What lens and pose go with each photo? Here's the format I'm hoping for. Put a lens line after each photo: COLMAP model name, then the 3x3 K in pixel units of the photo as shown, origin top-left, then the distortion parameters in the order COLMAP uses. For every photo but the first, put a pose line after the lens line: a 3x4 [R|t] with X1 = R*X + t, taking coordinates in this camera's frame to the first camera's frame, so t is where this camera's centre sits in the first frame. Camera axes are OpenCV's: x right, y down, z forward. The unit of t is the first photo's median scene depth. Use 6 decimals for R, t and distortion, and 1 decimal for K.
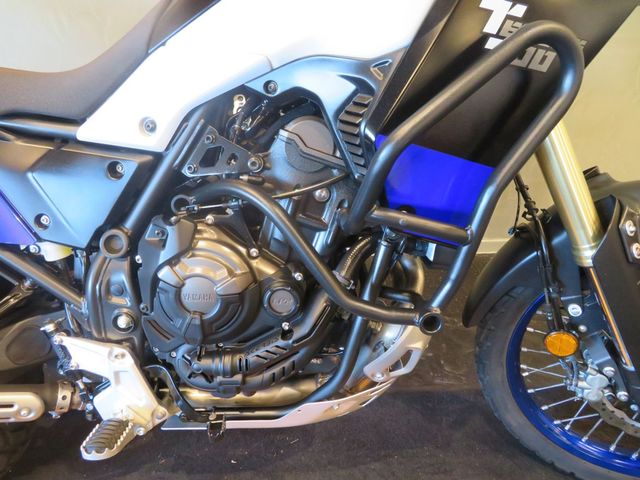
lens RADIAL K [[458.1, 0, 321.7], [0, 458.1, 236.1], [0, 0, 1]] dist [-0.017138, 0.021104]
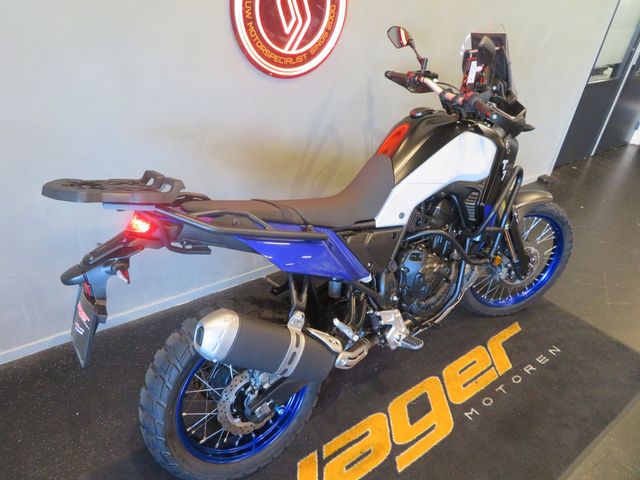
lens RADIAL K [[458.1, 0, 317.4], [0, 458.1, 238.7], [0, 0, 1]] dist [-0.017138, 0.021104]
pose [[0.818820, -0.240986, 0.521018, -1.932037], [0.224911, 0.969731, 0.095064, -0.426380], [-0.528156, 0.039342, 0.848235, -0.807039]]
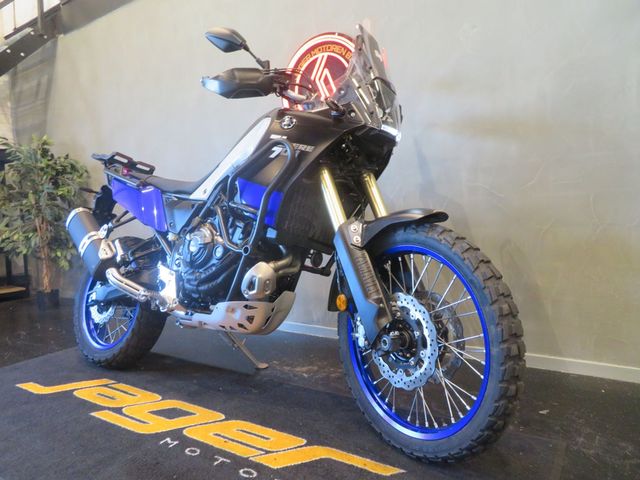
lens RADIAL K [[458.1, 0, 318.1], [0, 458.1, 238.1], [0, 0, 1]] dist [-0.017138, 0.021104]
pose [[0.804625, 0.001915, -0.593781, 1.735117], [-0.278734, 0.884189, -0.374857, 0.819154], [0.524296, 0.467126, 0.711974, -0.479003]]
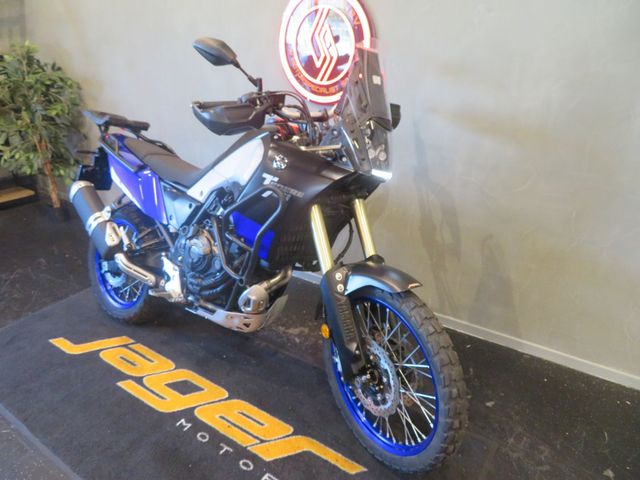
lens RADIAL K [[458.1, 0, 319.3], [0, 458.1, 240.4], [0, 0, 1]] dist [-0.017138, 0.021104]
pose [[0.796281, 0.227136, -0.560666, 1.792569], [-0.310524, 0.948878, -0.056611, -0.021758], [0.519145, 0.219179, 0.826105, -0.893571]]
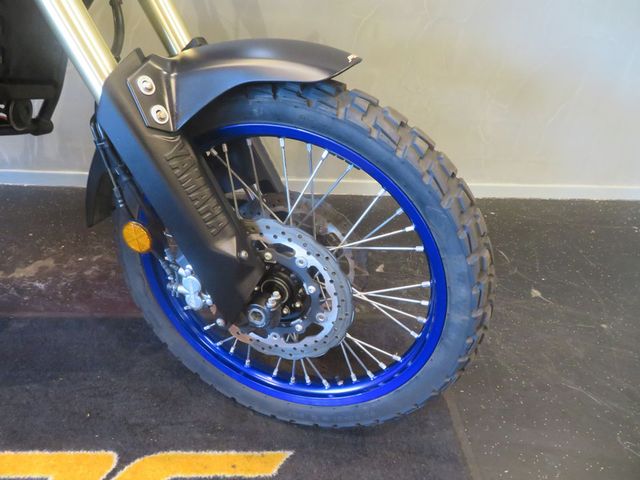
lens RADIAL K [[458.1, 0, 317.8], [0, 458.1, 239.0], [0, 0, 1]] dist [-0.017138, 0.021104]
pose [[0.998699, 0.038626, 0.033306, 0.971085], [-0.040368, 0.997761, 0.053315, 0.211581], [-0.031172, -0.054591, 0.998022, 0.147796]]
